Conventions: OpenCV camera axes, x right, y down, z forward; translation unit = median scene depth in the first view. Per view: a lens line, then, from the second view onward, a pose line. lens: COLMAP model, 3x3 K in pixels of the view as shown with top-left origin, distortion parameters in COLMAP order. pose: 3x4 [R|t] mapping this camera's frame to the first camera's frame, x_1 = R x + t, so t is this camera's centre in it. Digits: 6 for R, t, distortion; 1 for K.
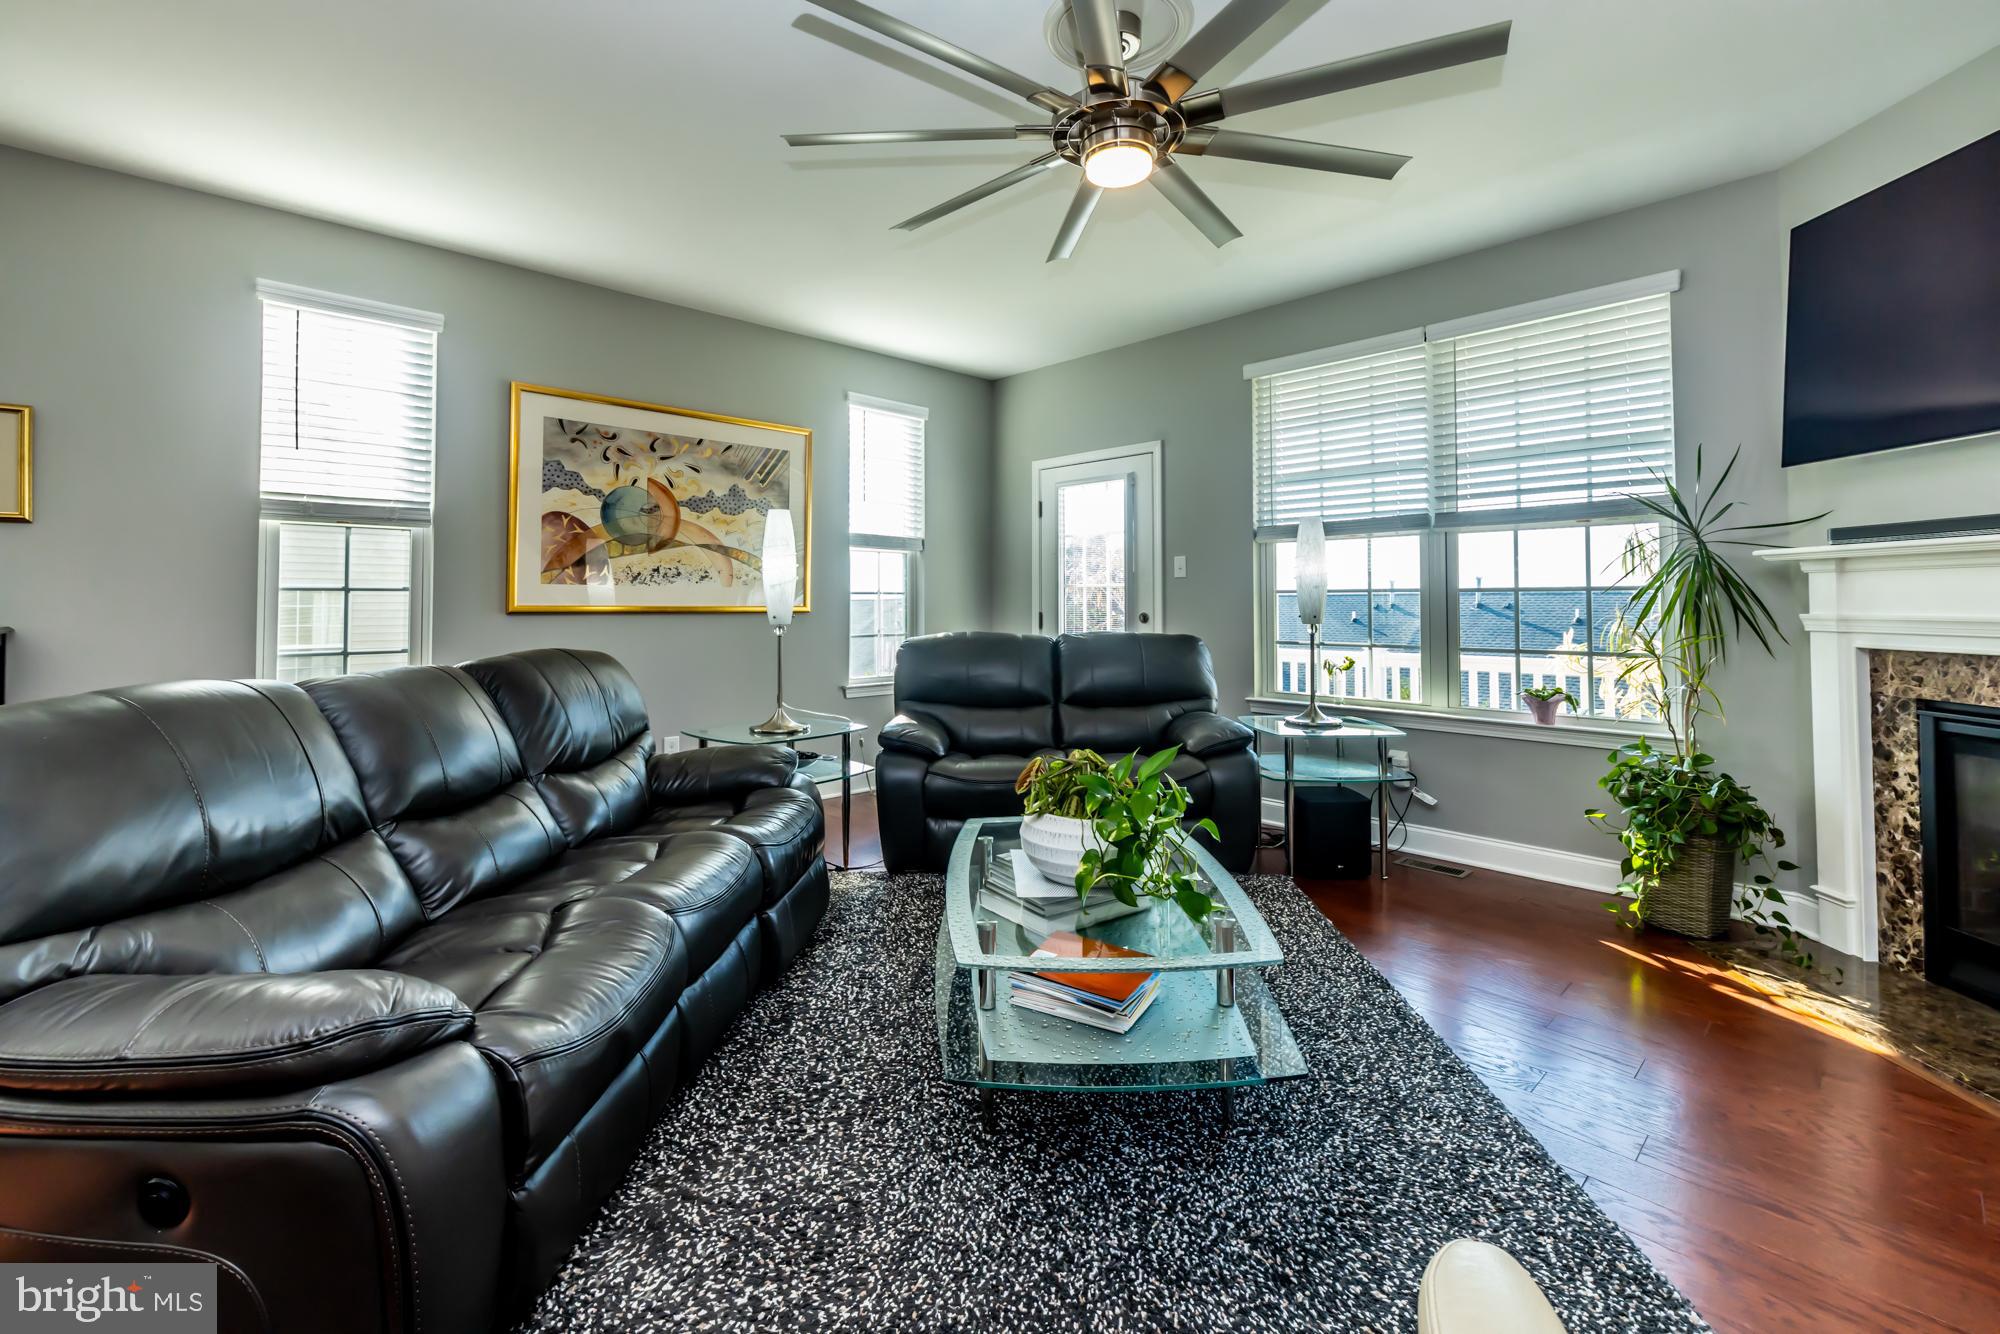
lens RADIAL K [[849.6, 0, 1001.8], [0, 849.6, 584.7], [0, 0, 1]] dist [0.001896, -0.000991]
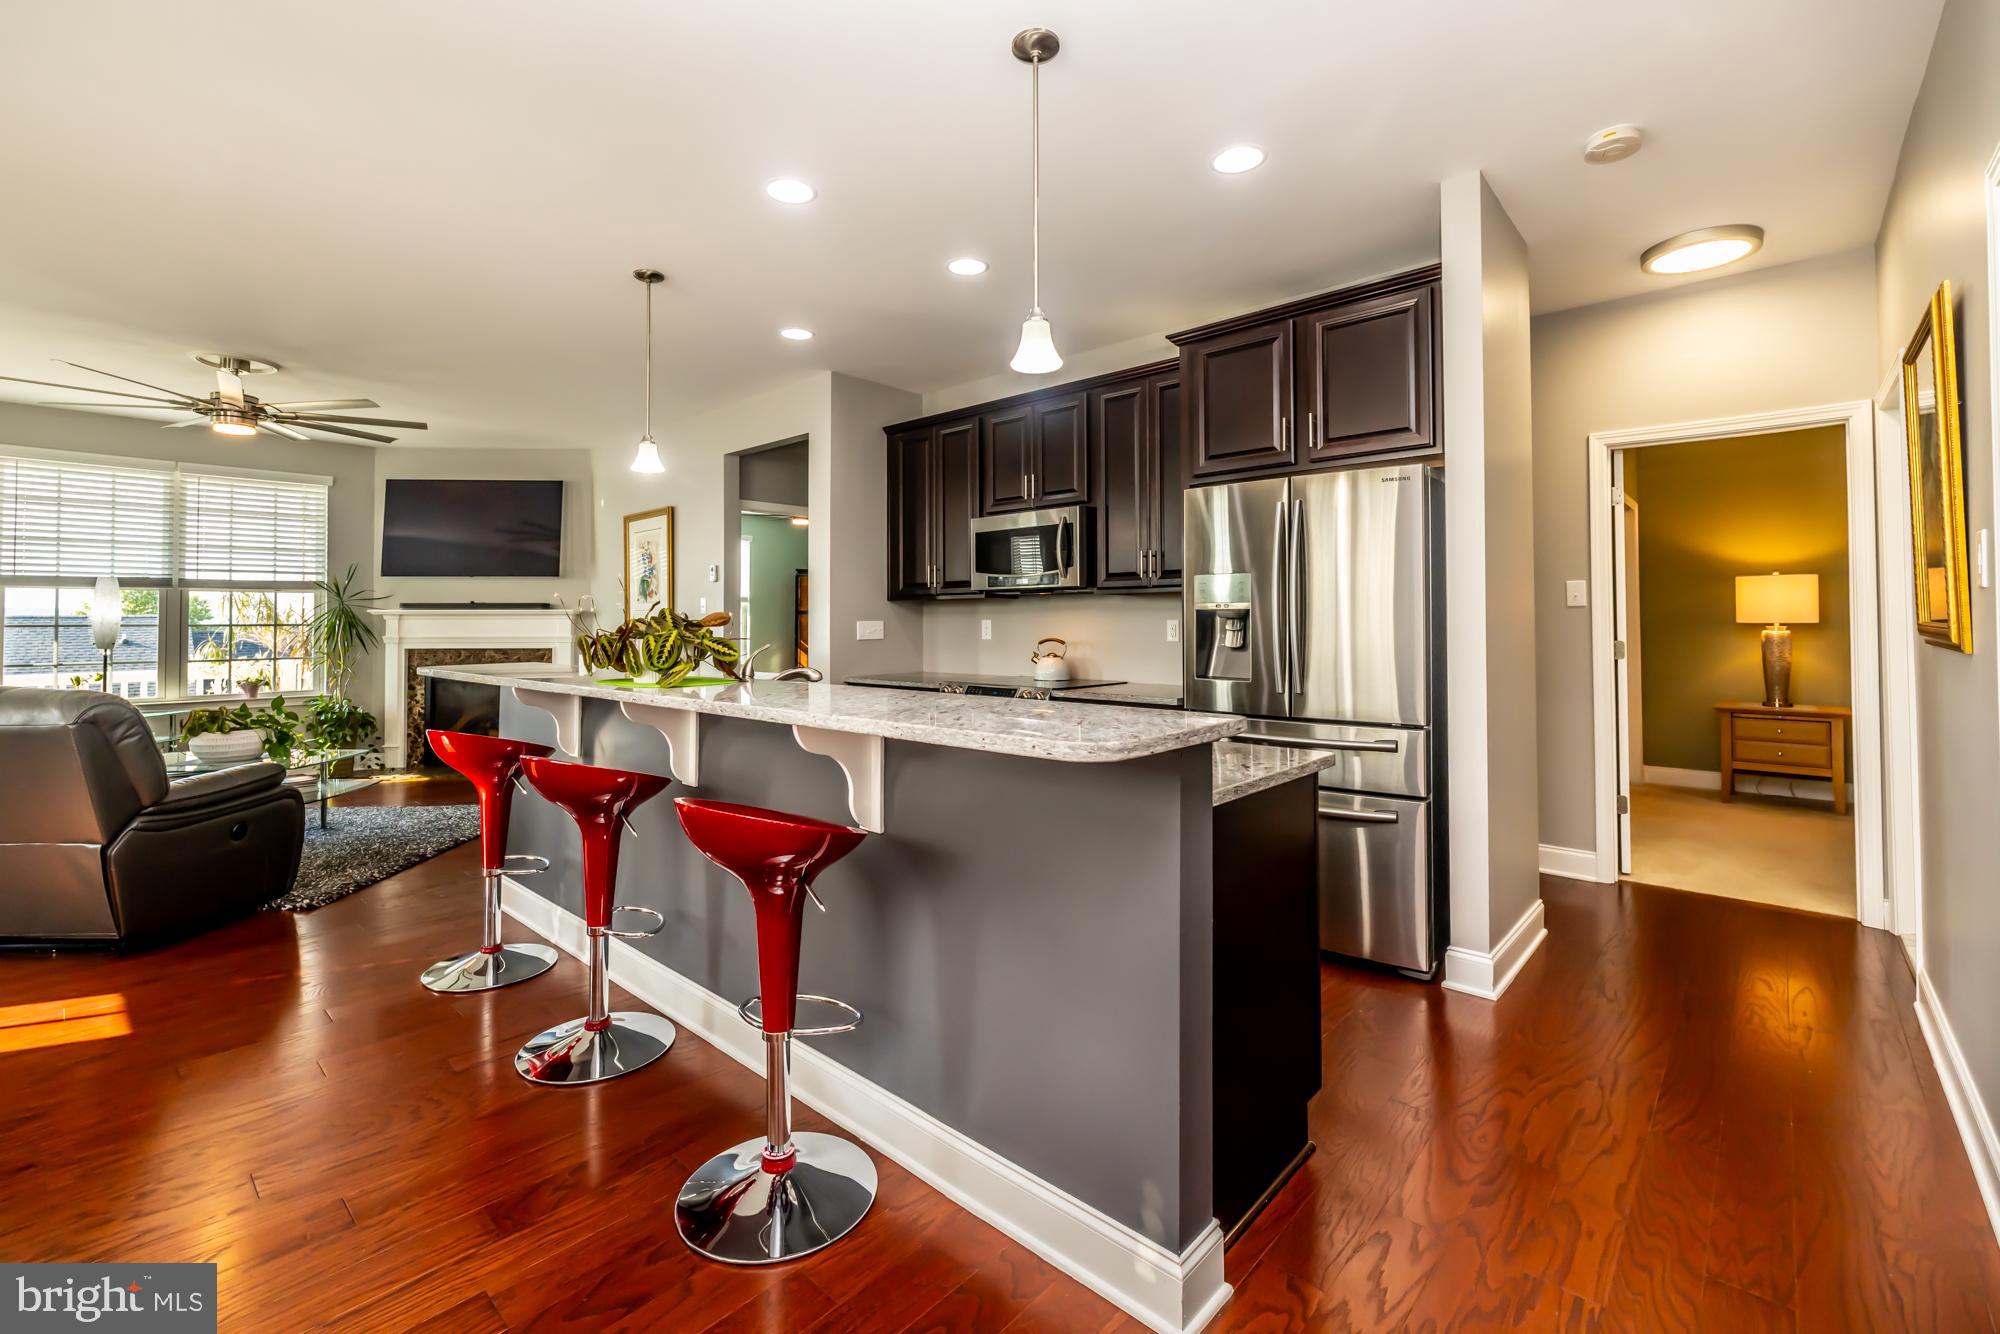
lens RADIAL K [[849.6, 0, 1005.6], [0, 849.6, 600.5], [0, 0, 1]] dist [0.001896, -0.000991]
pose [[-0.073636, 0.028589, 0.996875, -1.416530], [-0.015022, 0.999444, -0.029772, -0.019970], [-0.997172, -0.017167, -0.073165, -0.528316]]
